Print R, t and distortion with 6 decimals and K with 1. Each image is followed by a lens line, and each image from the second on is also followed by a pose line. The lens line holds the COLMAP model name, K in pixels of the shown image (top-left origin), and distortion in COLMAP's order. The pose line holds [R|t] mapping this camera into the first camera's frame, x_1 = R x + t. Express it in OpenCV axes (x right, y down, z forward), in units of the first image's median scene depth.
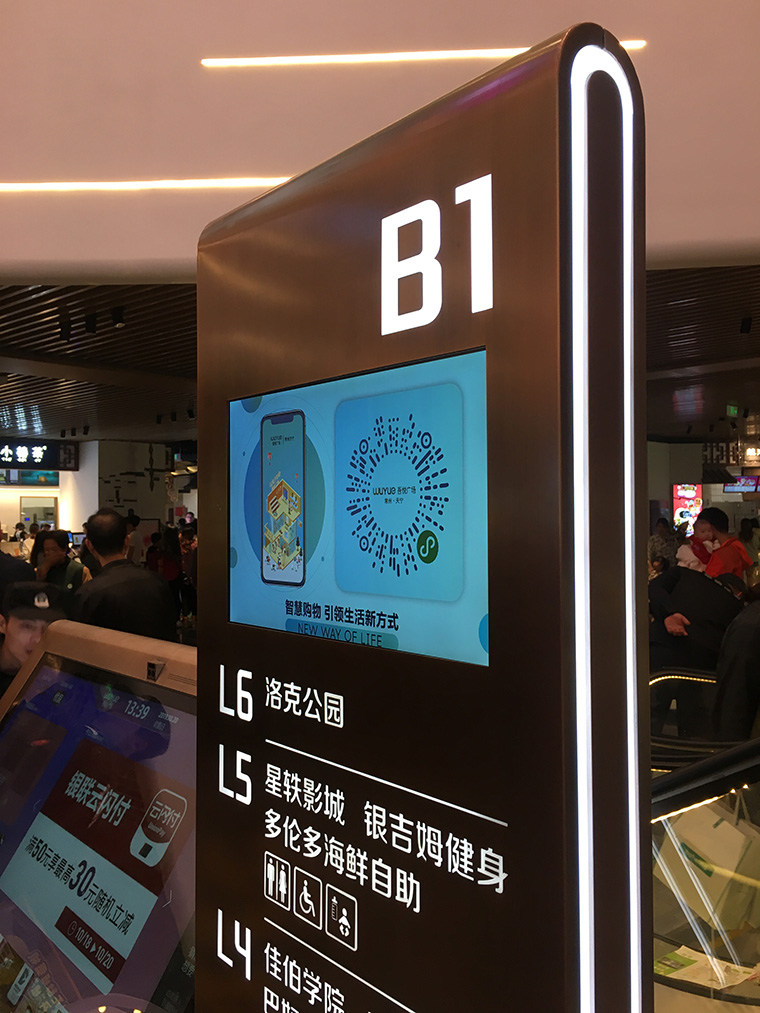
lens RADIAL K [[862.9, 0, 380.2], [0, 862.9, 504.6], [0, 0, 1]] dist [0.047528, -0.023891]
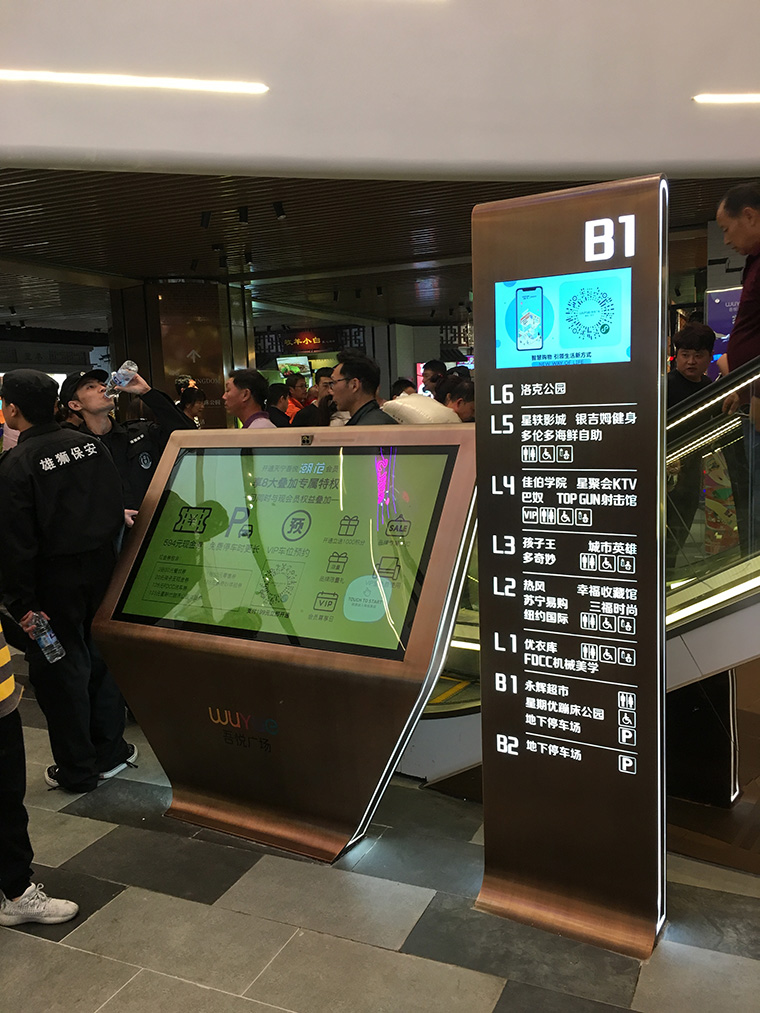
lens RADIAL K [[862.9, 0, 379.9], [0, 862.9, 505.1], [0, 0, 1]] dist [0.047528, -0.023891]
pose [[0.945984, -0.065868, 0.317451, -1.560574], [0.024804, 0.990979, 0.131704, 0.218176], [-0.323262, -0.116716, 0.939084, -1.602927]]
